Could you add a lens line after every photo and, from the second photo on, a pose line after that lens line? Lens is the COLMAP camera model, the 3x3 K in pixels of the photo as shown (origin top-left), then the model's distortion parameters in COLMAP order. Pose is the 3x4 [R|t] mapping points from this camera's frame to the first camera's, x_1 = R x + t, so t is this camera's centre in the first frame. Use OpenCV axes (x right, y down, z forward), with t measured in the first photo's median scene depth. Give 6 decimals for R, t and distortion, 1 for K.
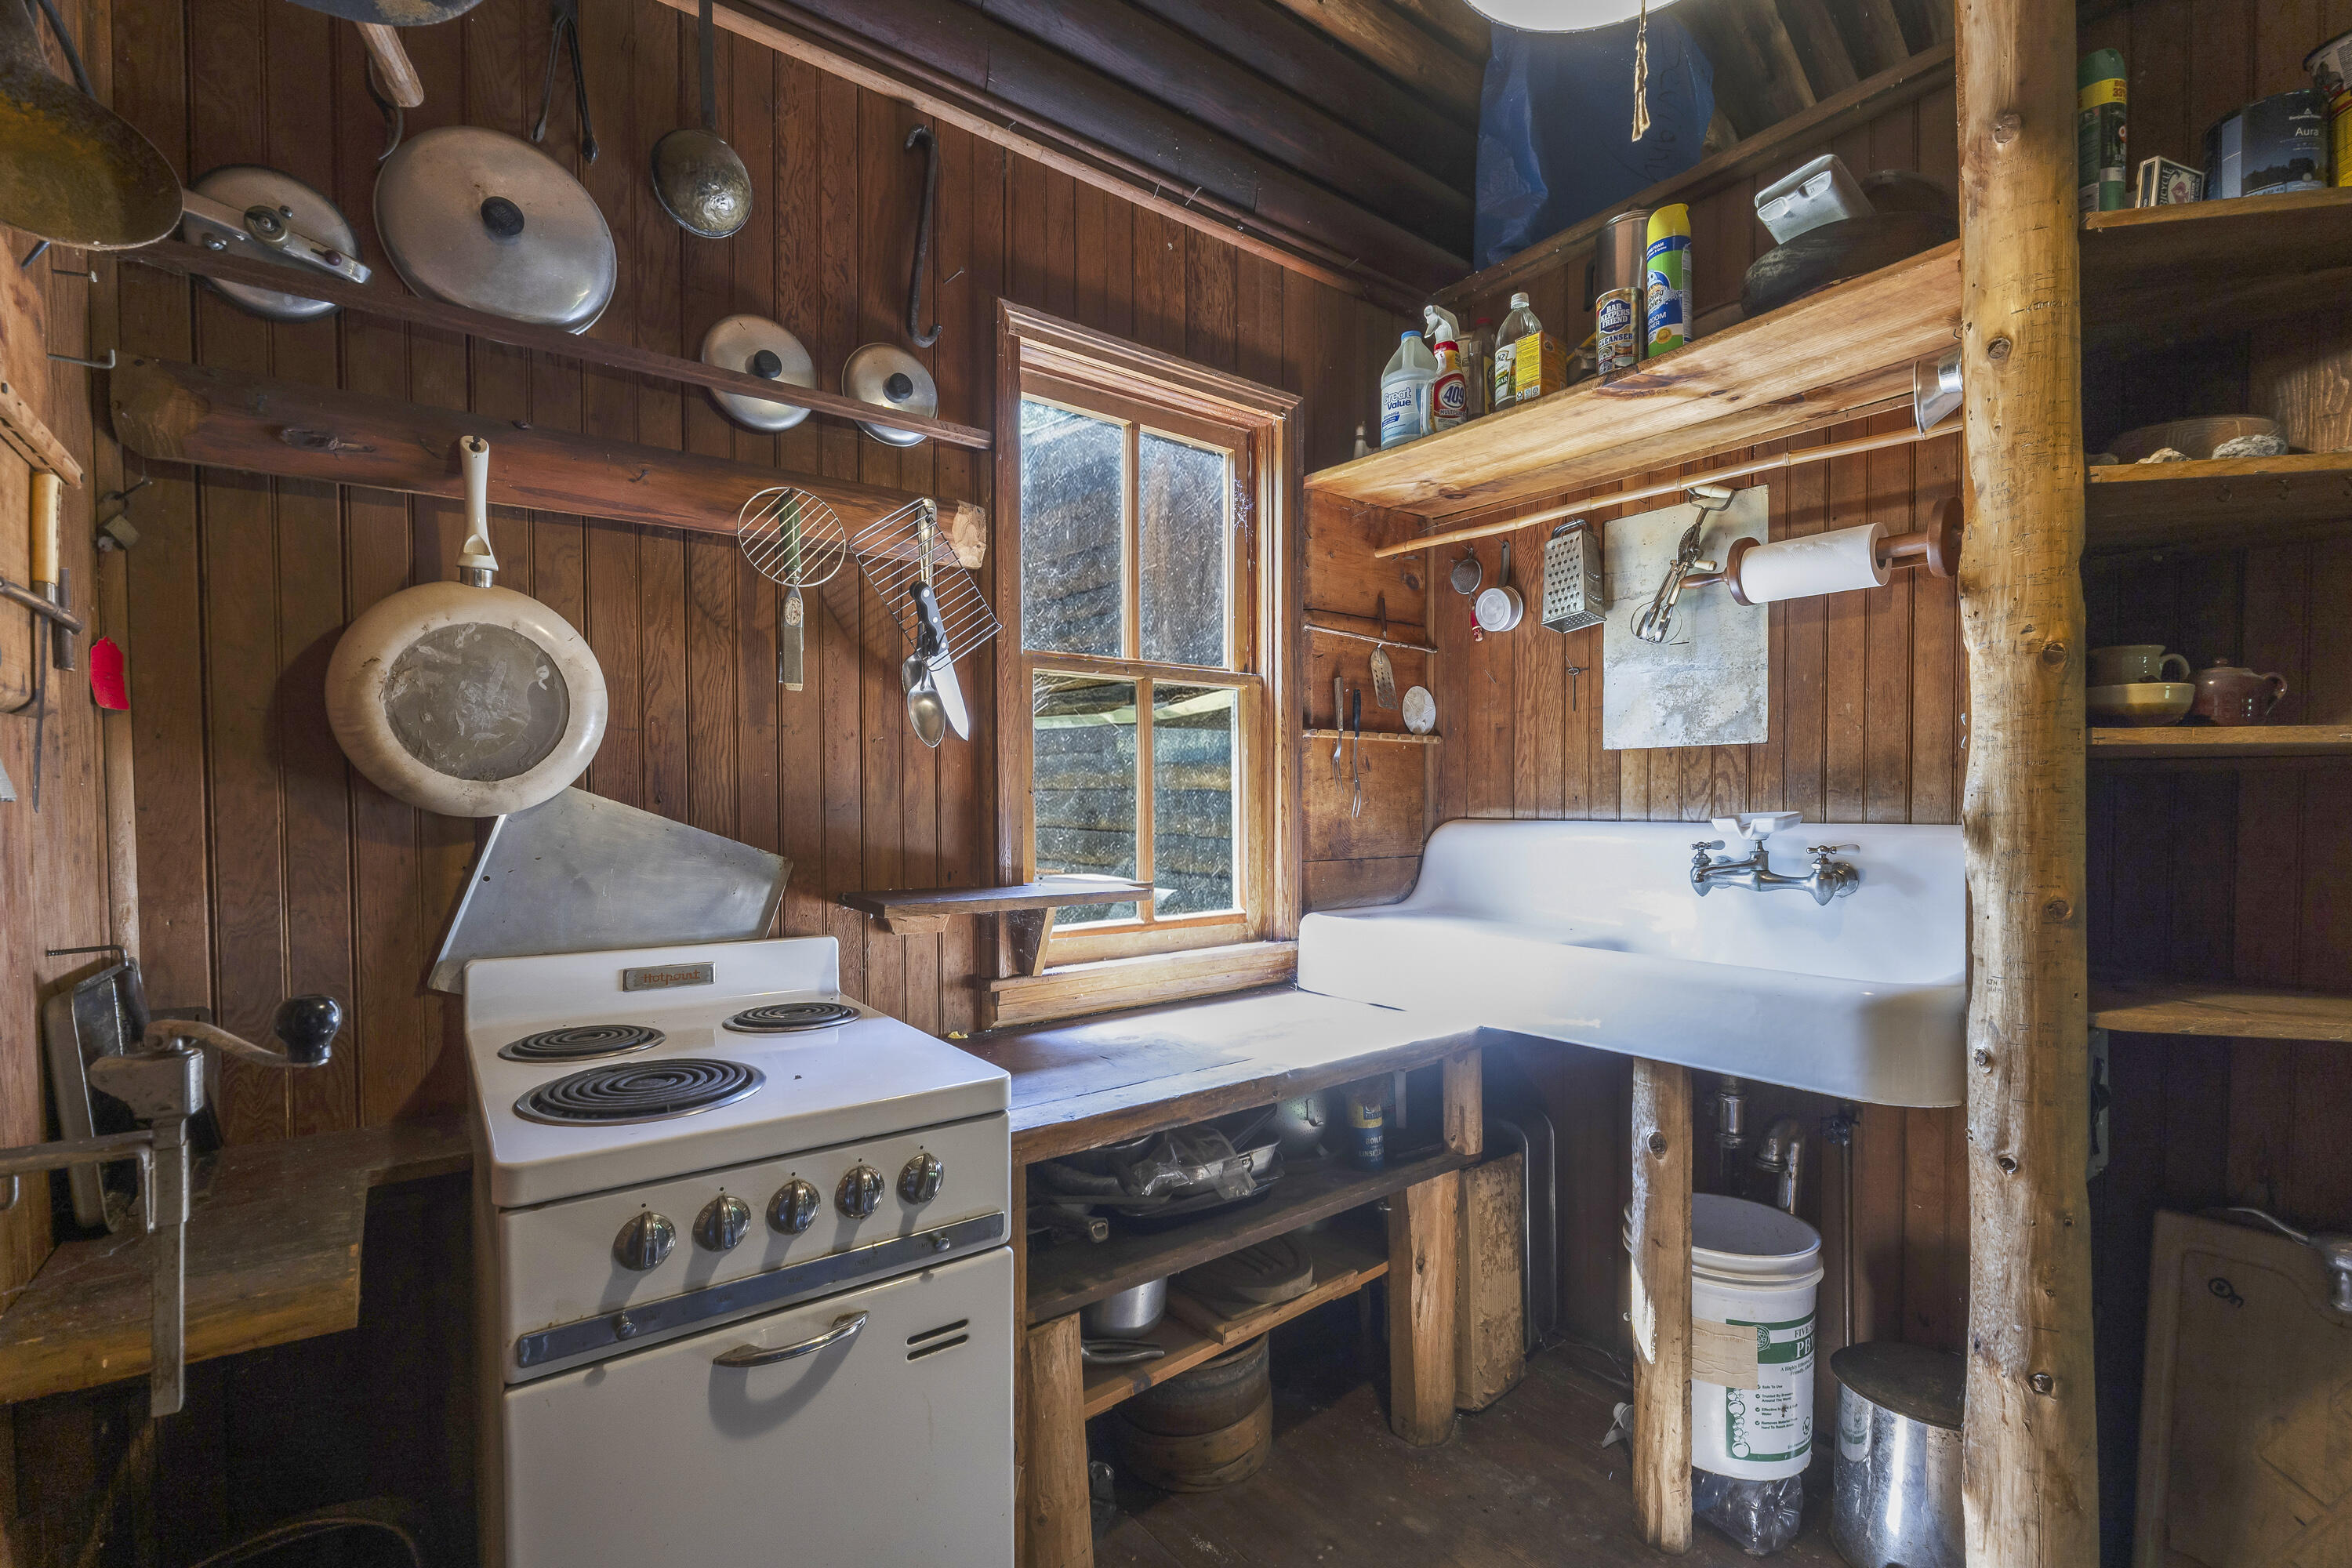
lens RADIAL K [[1021.0, 0, 1171.6], [0, 1021.0, 823.9], [0, 0, 1]] dist [0.001969, 0.000295]
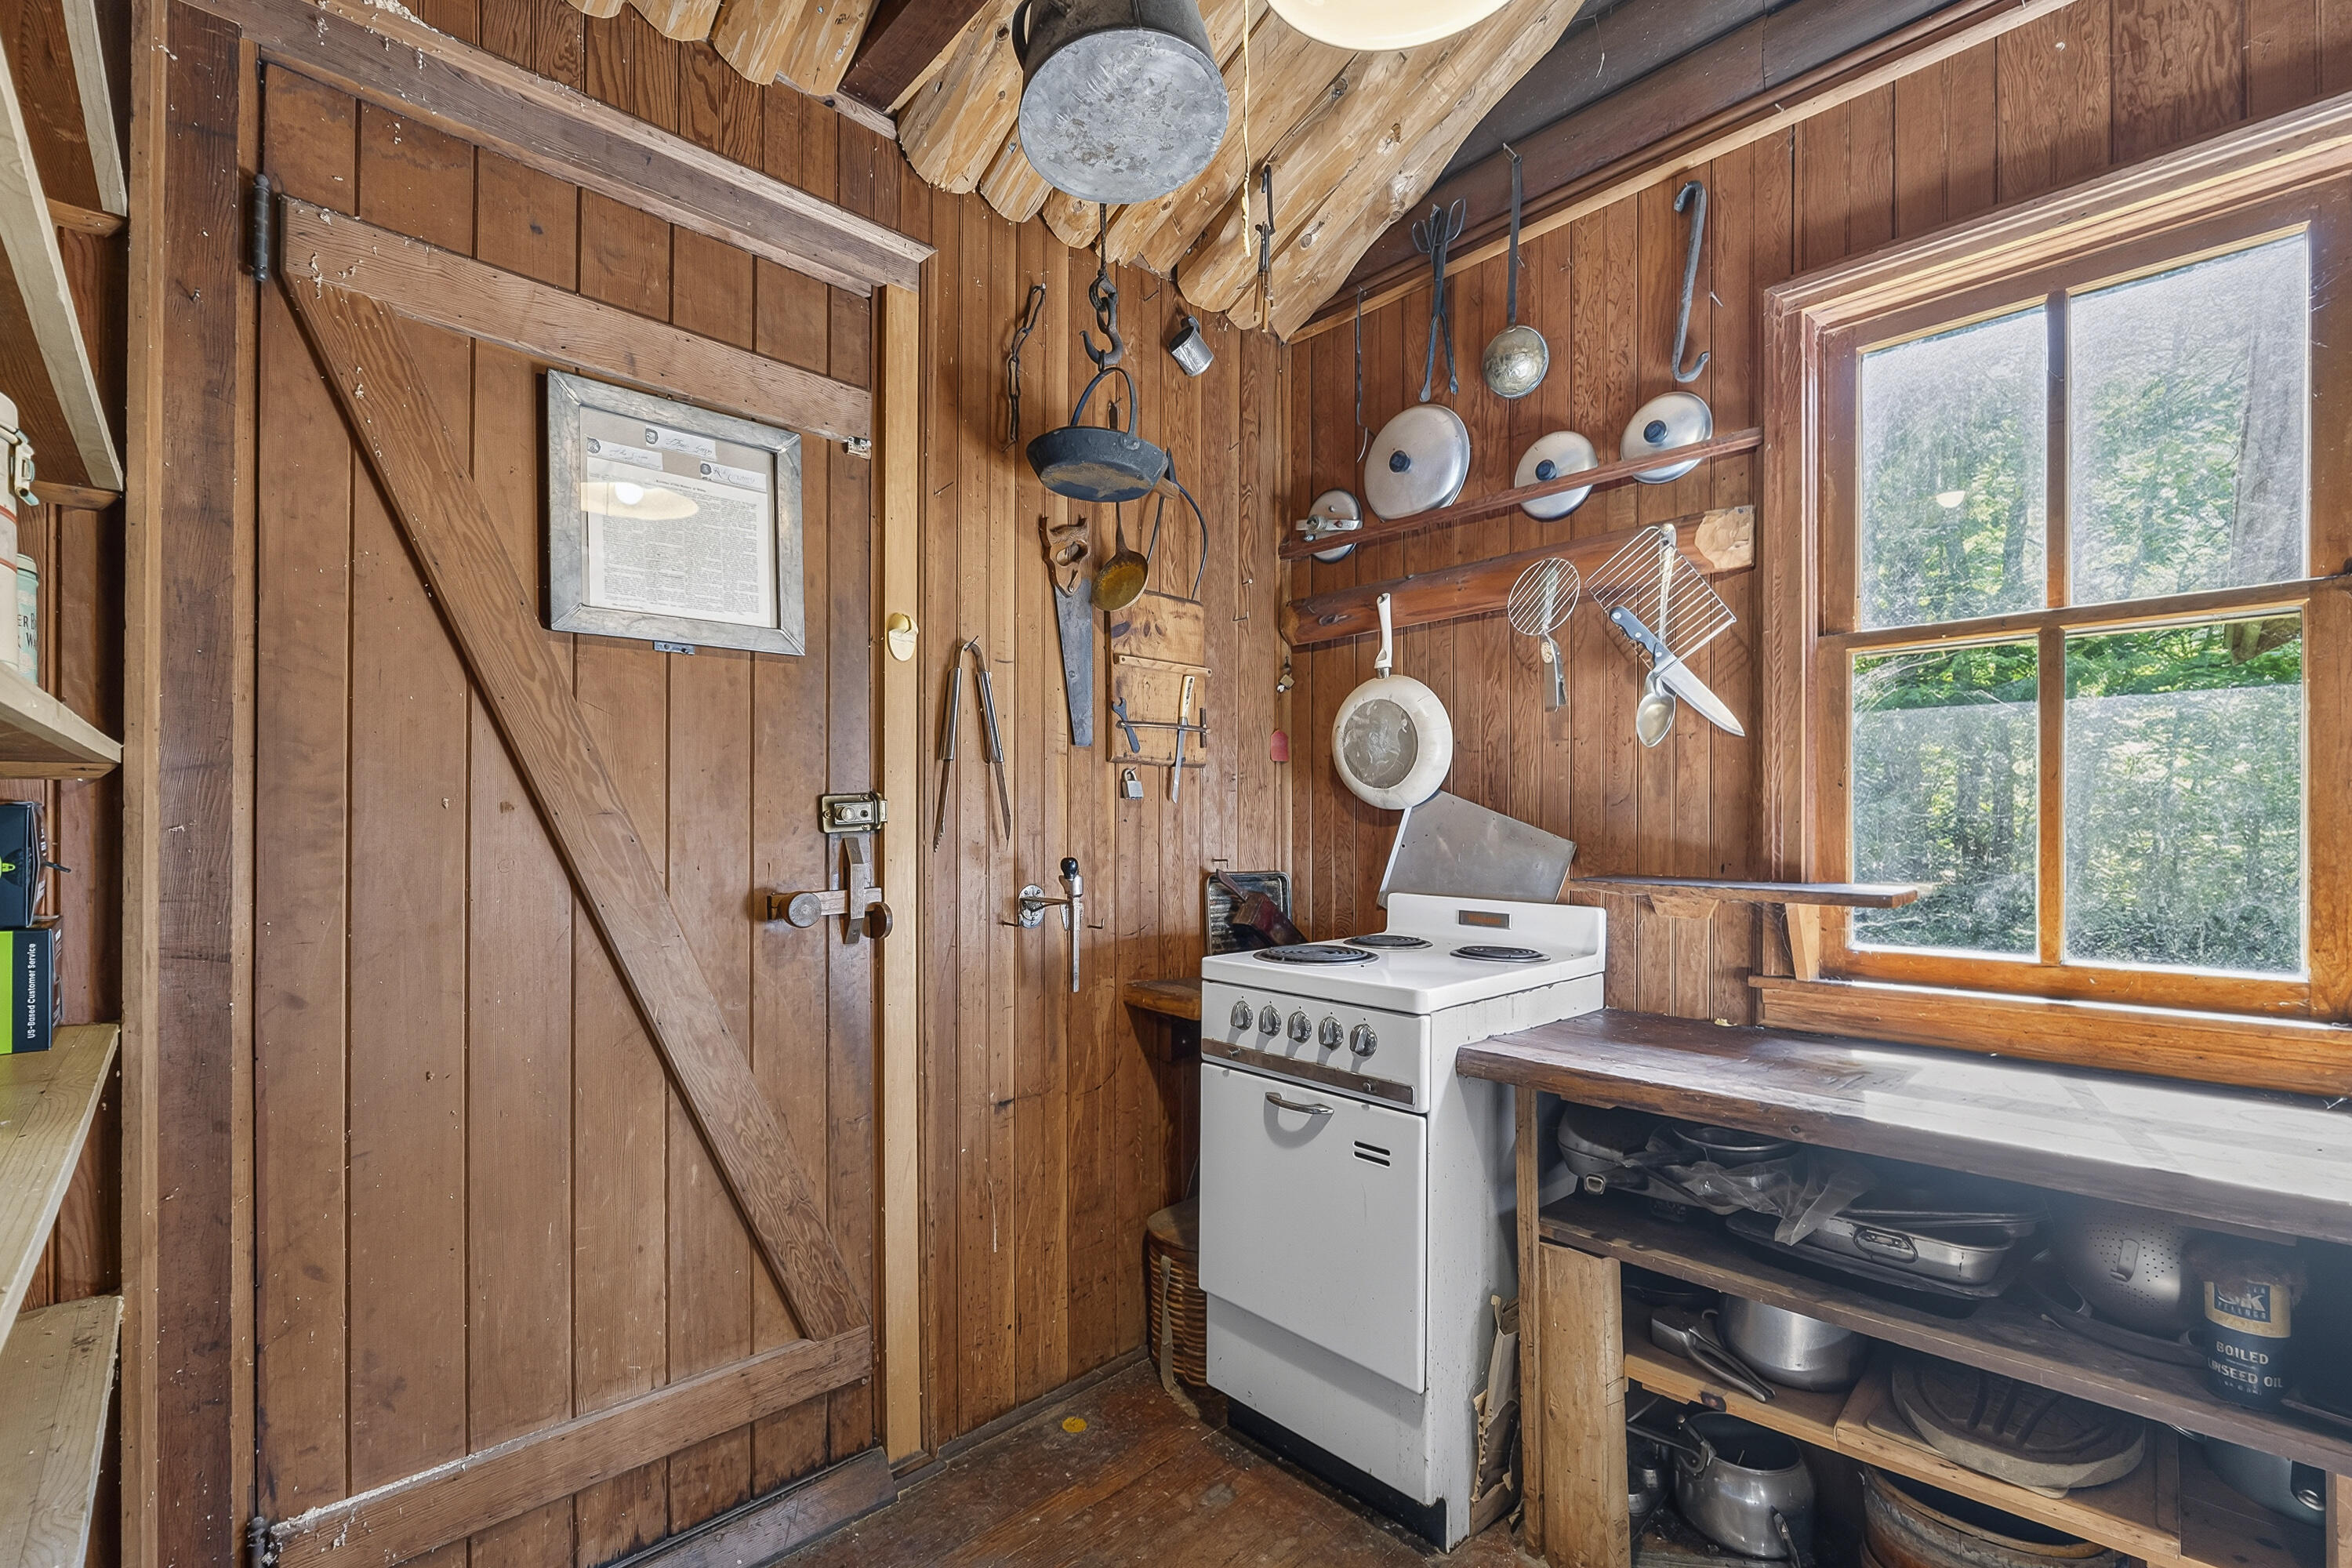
lens RADIAL K [[1018.5, 0, 1172.4], [0, 1018.5, 815.3], [0, 0, 1]] dist [-0.001590, -0.000319]
pose [[0.123524, -0.000292, -0.992342, 0.879902], [-0.022367, 0.999745, -0.003078, 0.015729], [0.992089, 0.022576, 0.123486, 0.371757]]
